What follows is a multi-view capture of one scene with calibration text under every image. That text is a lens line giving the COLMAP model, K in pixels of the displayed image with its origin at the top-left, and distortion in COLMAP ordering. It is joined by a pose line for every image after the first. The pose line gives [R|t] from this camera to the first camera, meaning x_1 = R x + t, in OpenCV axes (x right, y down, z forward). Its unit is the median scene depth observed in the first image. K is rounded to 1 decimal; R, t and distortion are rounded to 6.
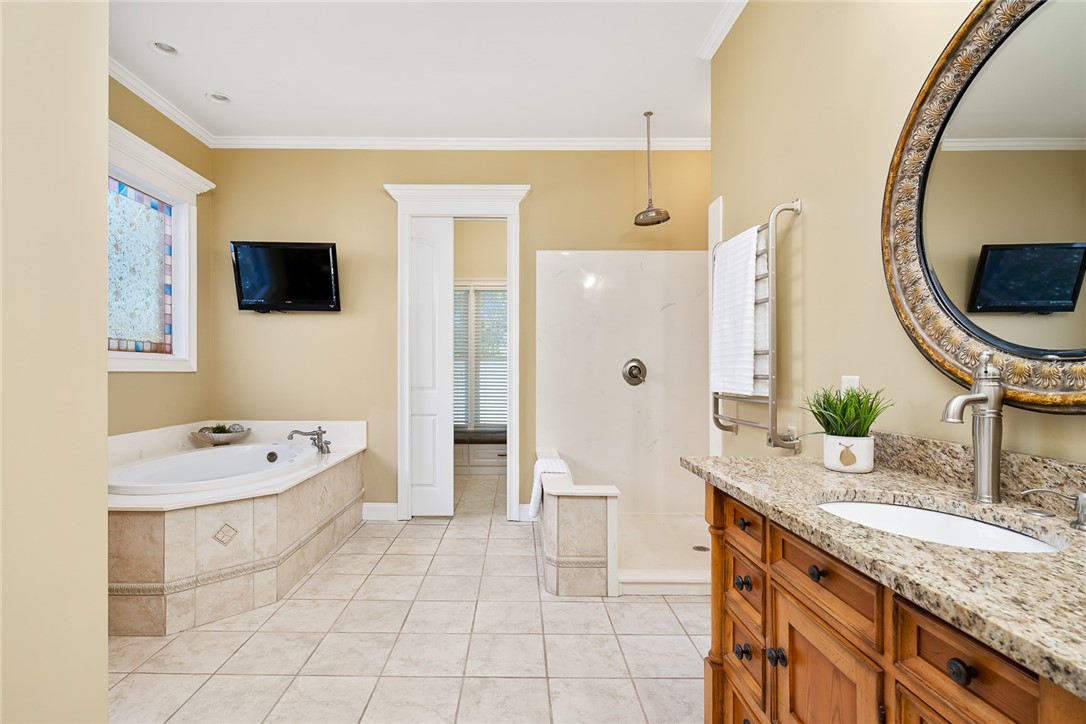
lens RADIAL K [[491.2, 0, 537.6], [0, 491.2, 369.8], [0, 0, 1]] dist [0.000959, -0.000145]
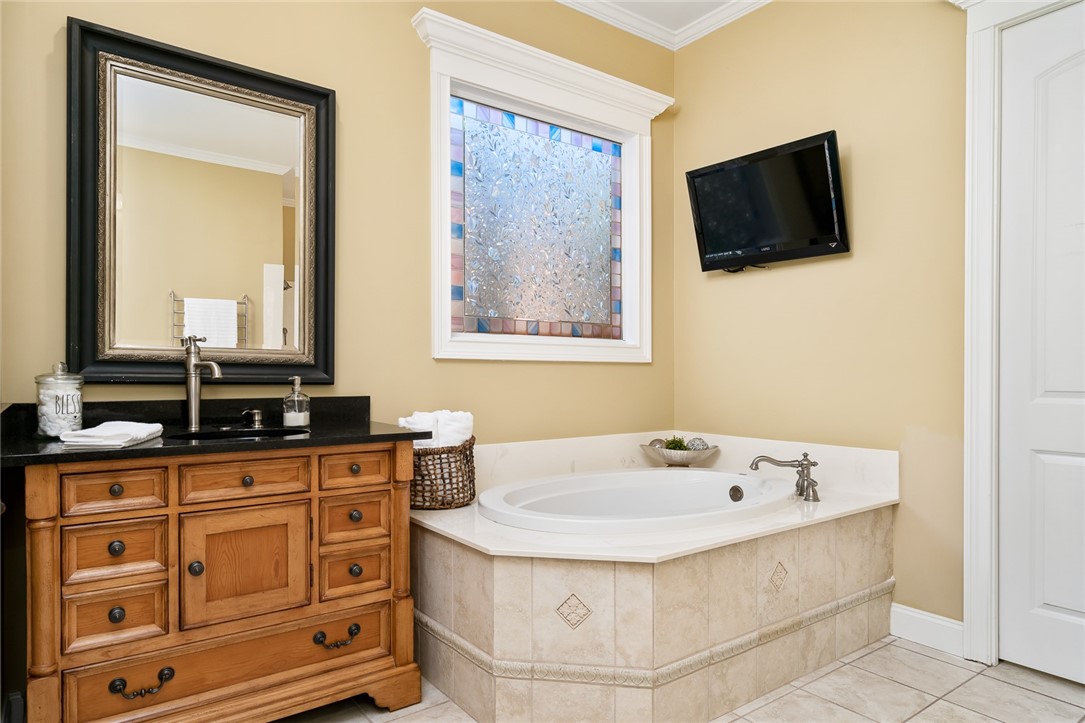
lens RADIAL K [[663.2, 0, 535.3], [0, 663.2, 380.7], [0, 0, 1]] dist [-0.002590, 0.001749]
pose [[0.564690, 0.004696, -0.825290, 0.025151], [0.007961, 0.999906, 0.011137, 0.019719], [0.825265, -0.012858, 0.564599, 0.317267]]
